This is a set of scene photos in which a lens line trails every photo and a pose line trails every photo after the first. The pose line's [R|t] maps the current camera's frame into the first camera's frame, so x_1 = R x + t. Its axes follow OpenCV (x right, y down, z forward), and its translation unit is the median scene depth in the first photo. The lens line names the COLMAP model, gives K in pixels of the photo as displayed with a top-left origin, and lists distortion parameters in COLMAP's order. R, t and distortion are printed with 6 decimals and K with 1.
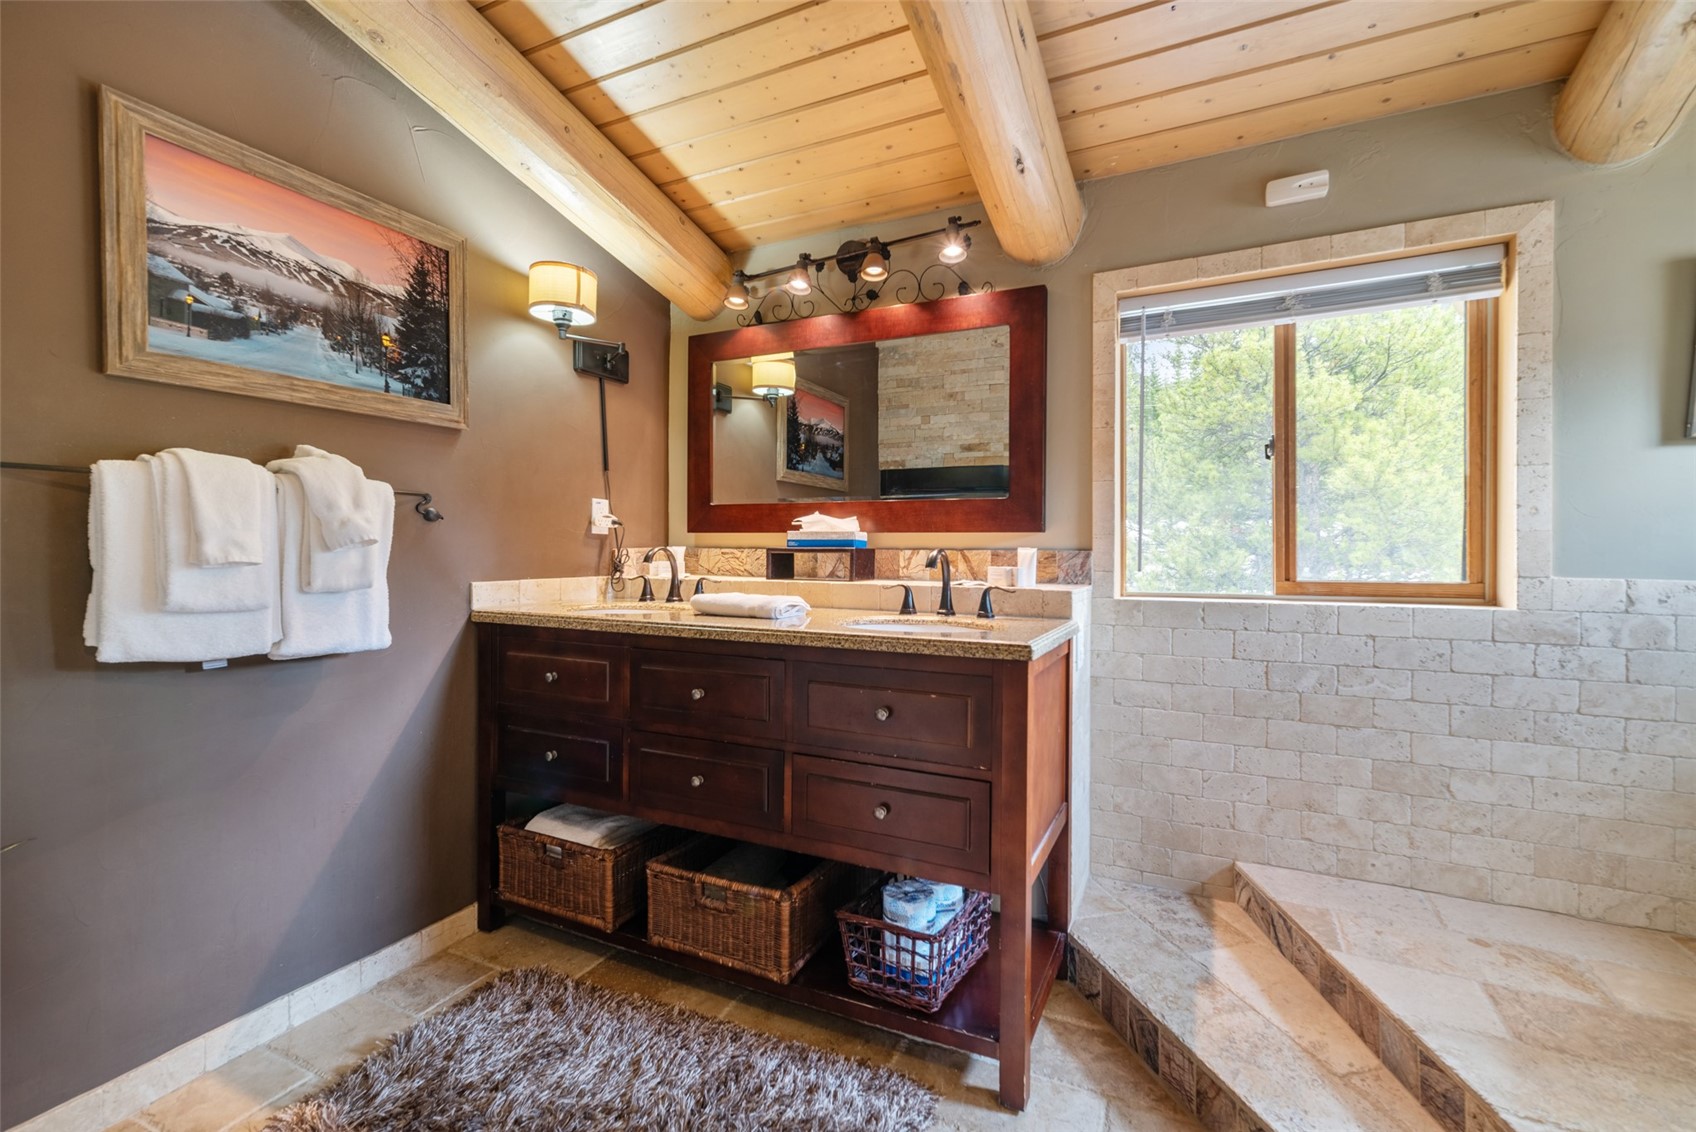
lens RADIAL K [[741.4, 0, 847.1], [0, 741.4, 563.0], [0, 0, 1]] dist [0.002677, 0.000468]
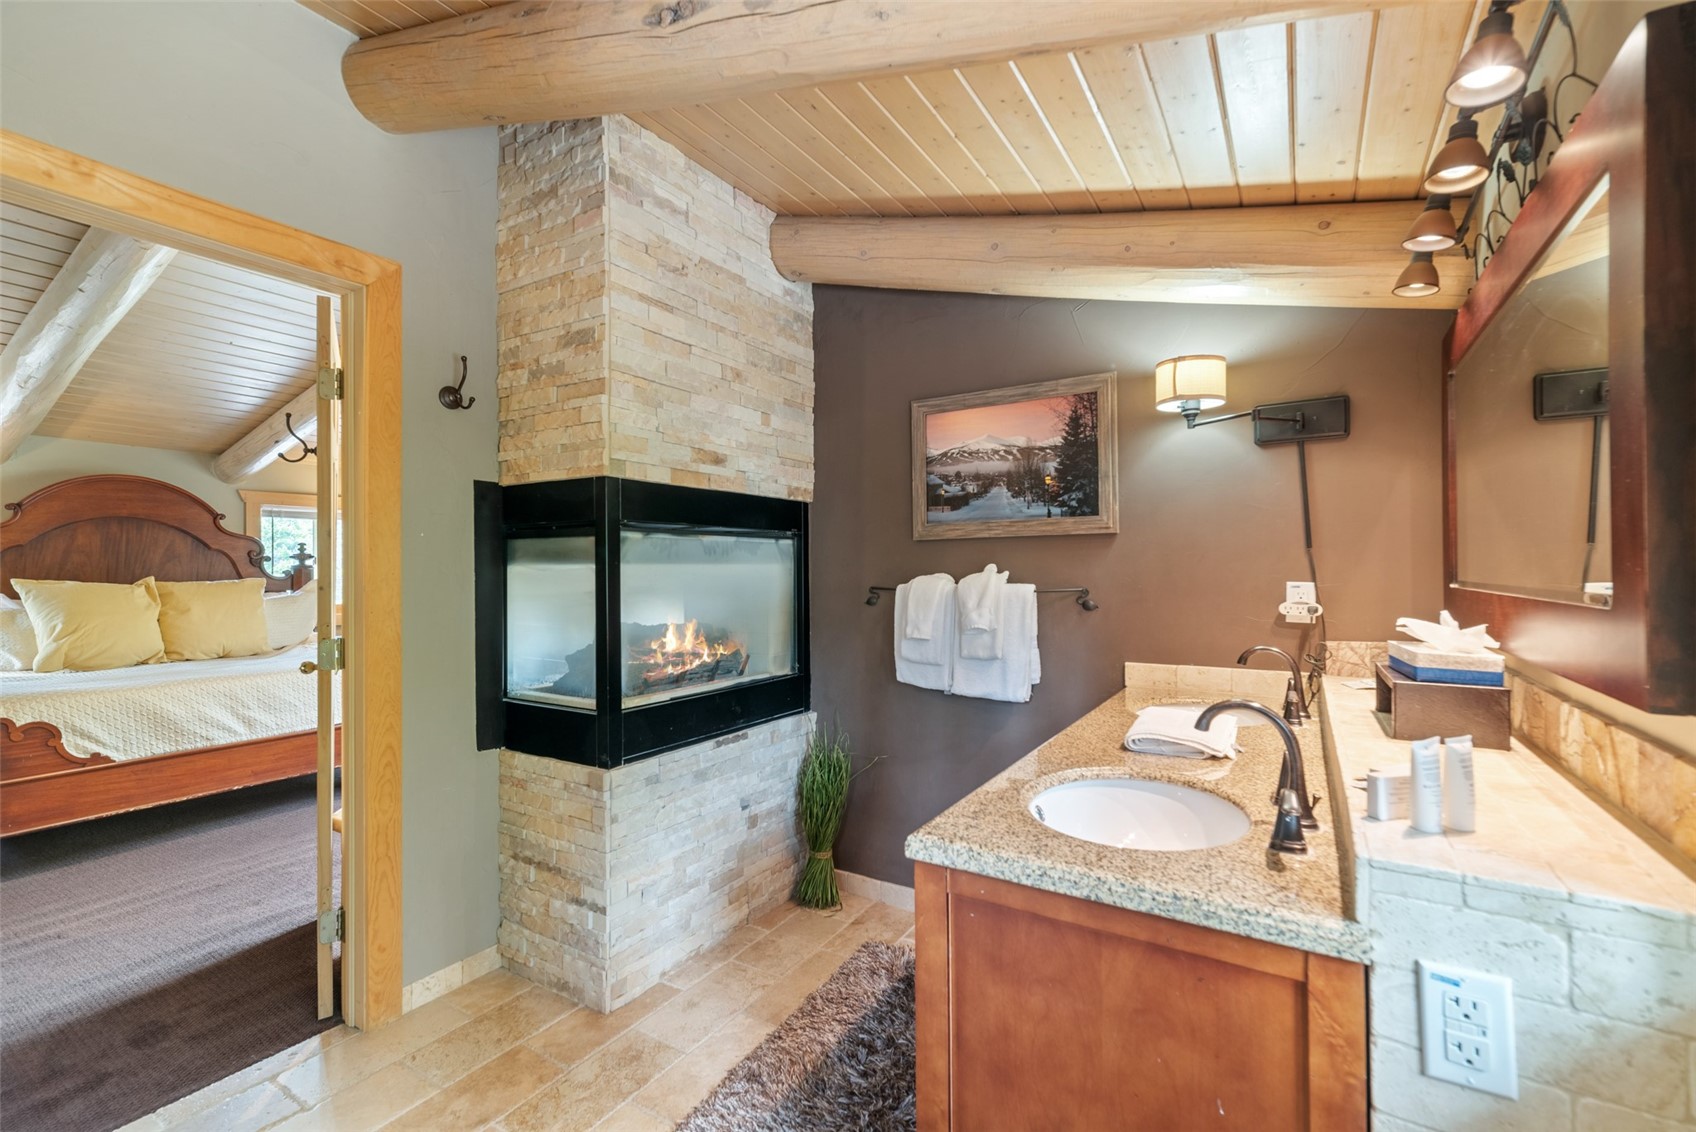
lens RADIAL K [[741.4, 0, 842.9], [0, 741.4, 558.0], [0, 0, 1]] dist [0.002677, 0.000468]
pose [[-0.097745, -0.012587, -0.995132, 0.833257], [-0.006261, 0.999908, -0.012033, -0.143613], [0.995192, 0.005054, -0.097815, 0.800309]]
